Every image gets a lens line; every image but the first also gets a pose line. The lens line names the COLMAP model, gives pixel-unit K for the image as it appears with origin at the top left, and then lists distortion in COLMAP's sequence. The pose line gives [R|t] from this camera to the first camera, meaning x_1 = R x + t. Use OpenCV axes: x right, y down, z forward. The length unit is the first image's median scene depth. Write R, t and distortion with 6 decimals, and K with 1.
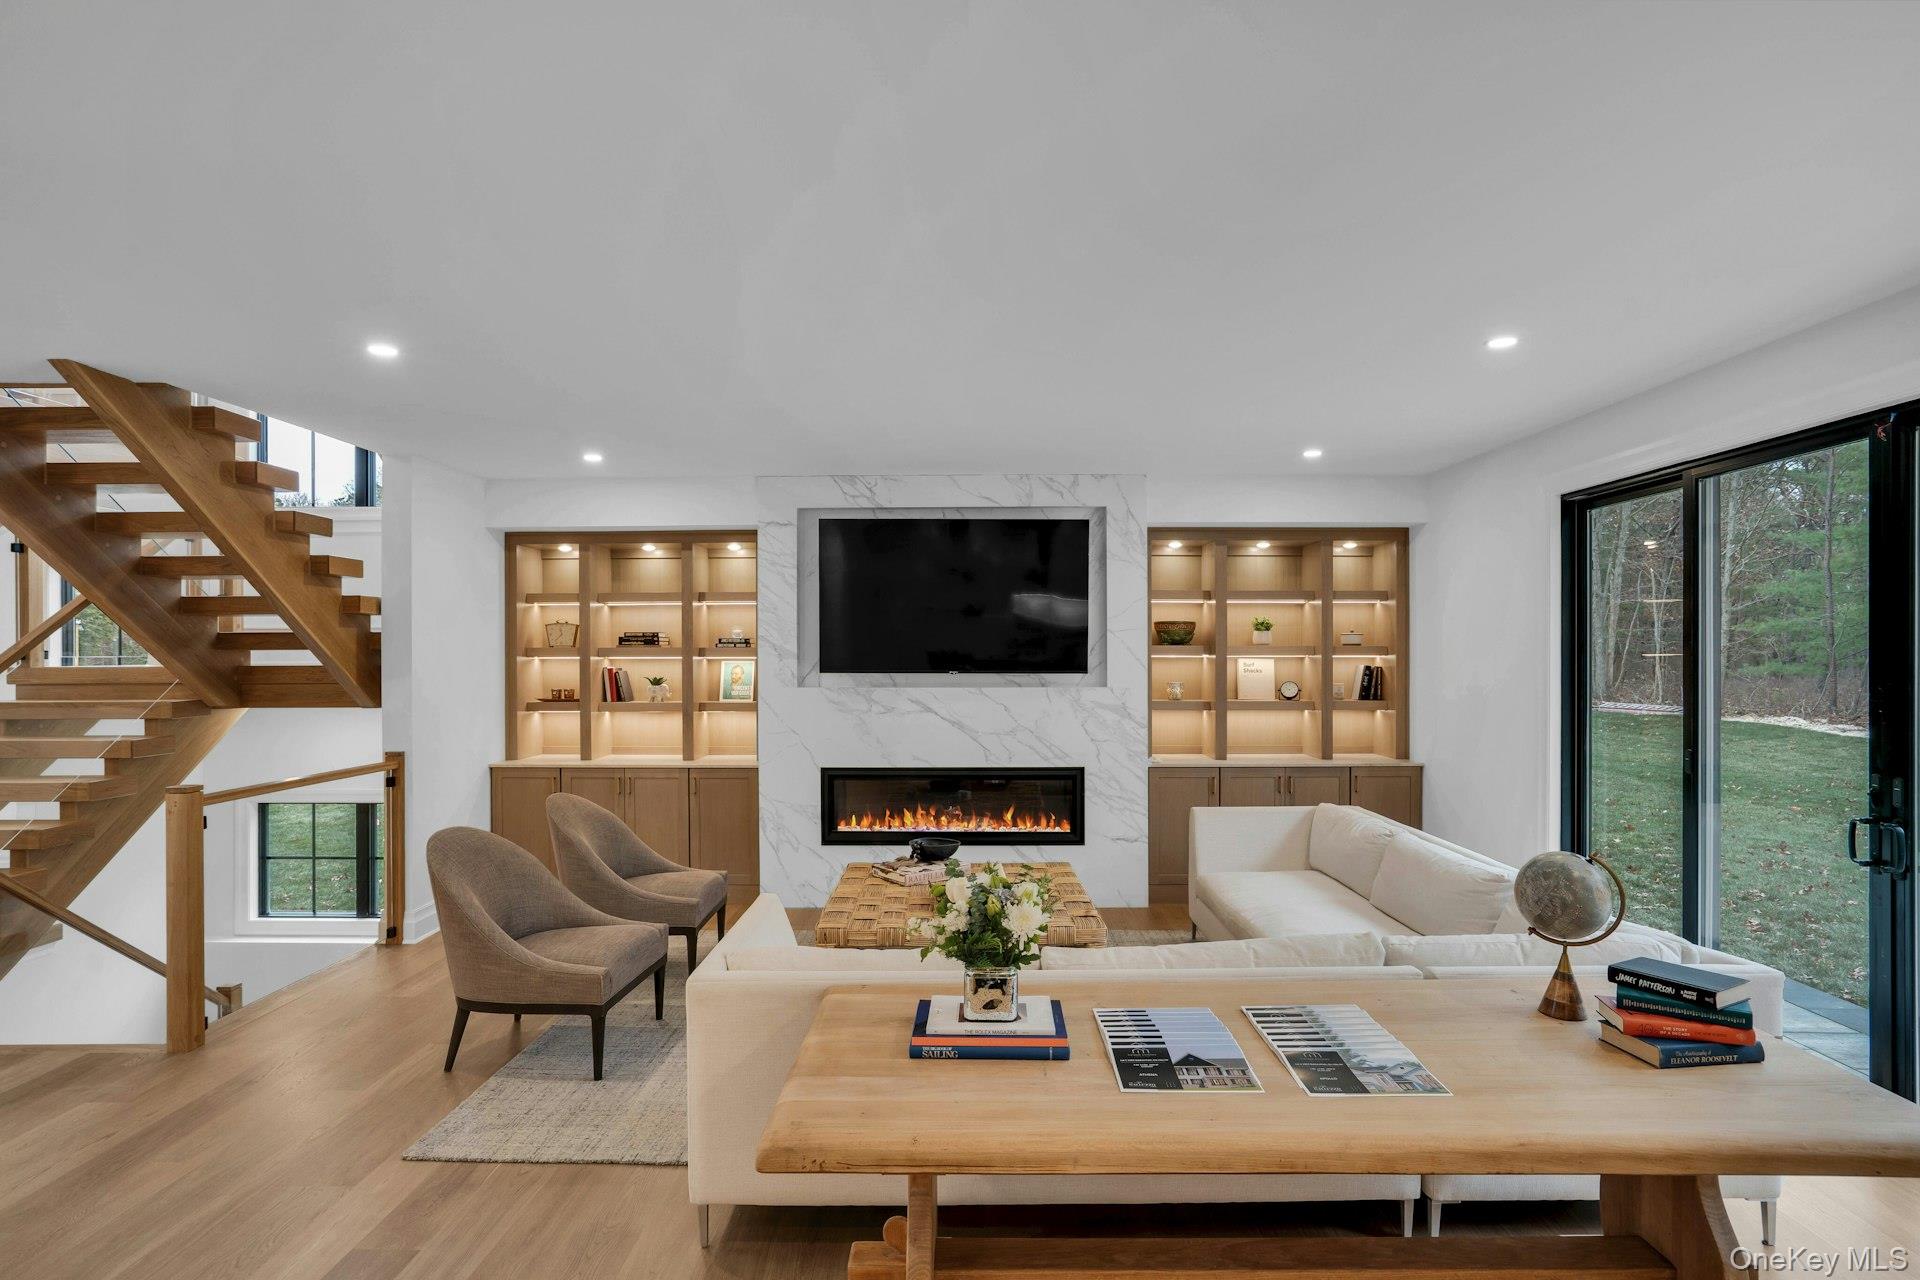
lens RADIAL K [[980.0, 0, 957.6], [0, 980.0, 659.8], [0, 0, 1]] dist [-0.033269, 0.009593]
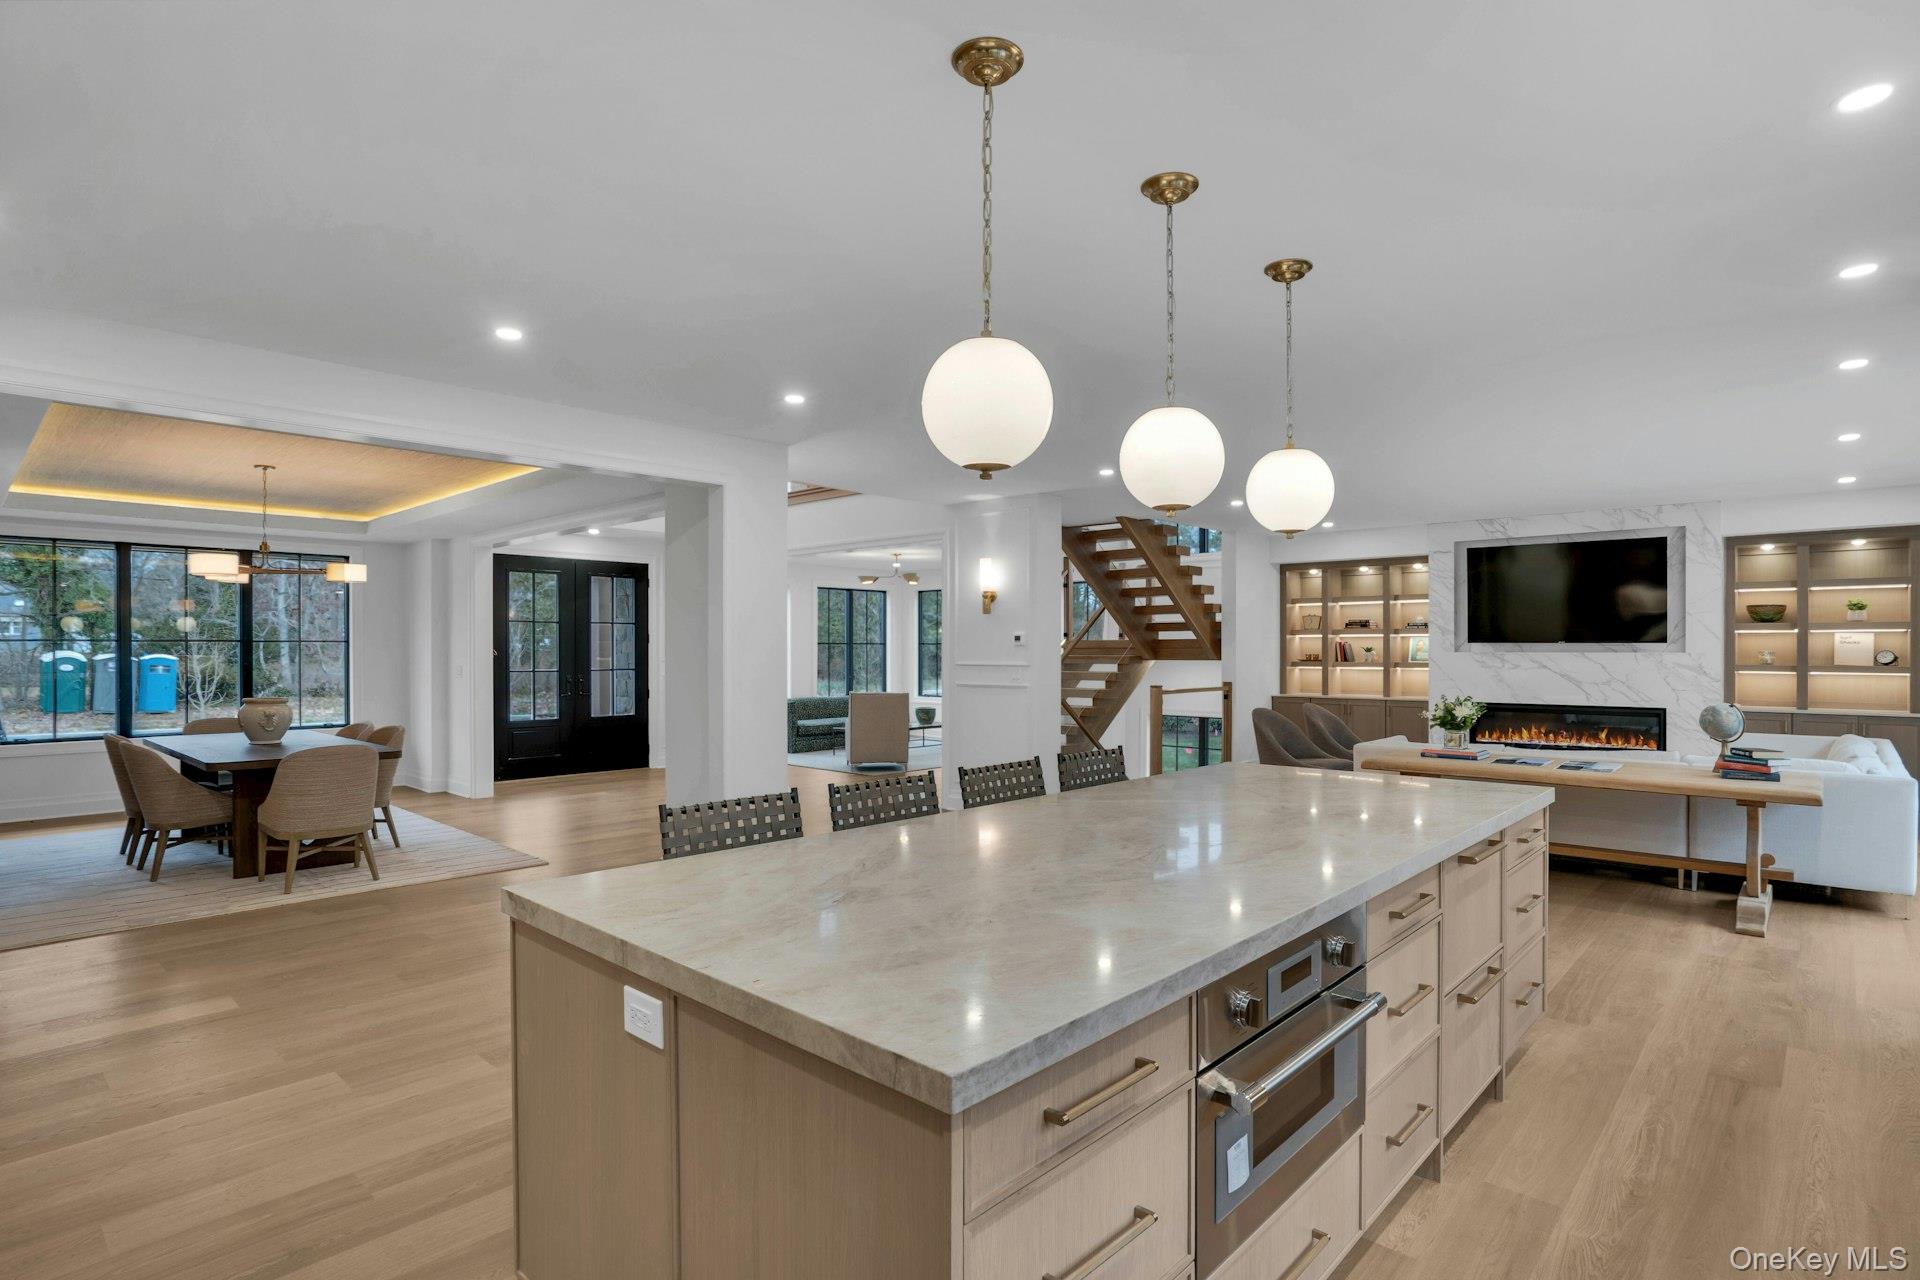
lens RADIAL K [[980.0, 0, 962.1], [0, 980.0, 650.6], [0, 0, 1]] dist [-0.033269, 0.009593]
pose [[0.744971, 0.003374, -0.667088, 0.296109], [-0.004112, 0.999991, 0.000466, 0.027814], [0.667084, 0.002396, 0.744979, -0.726614]]
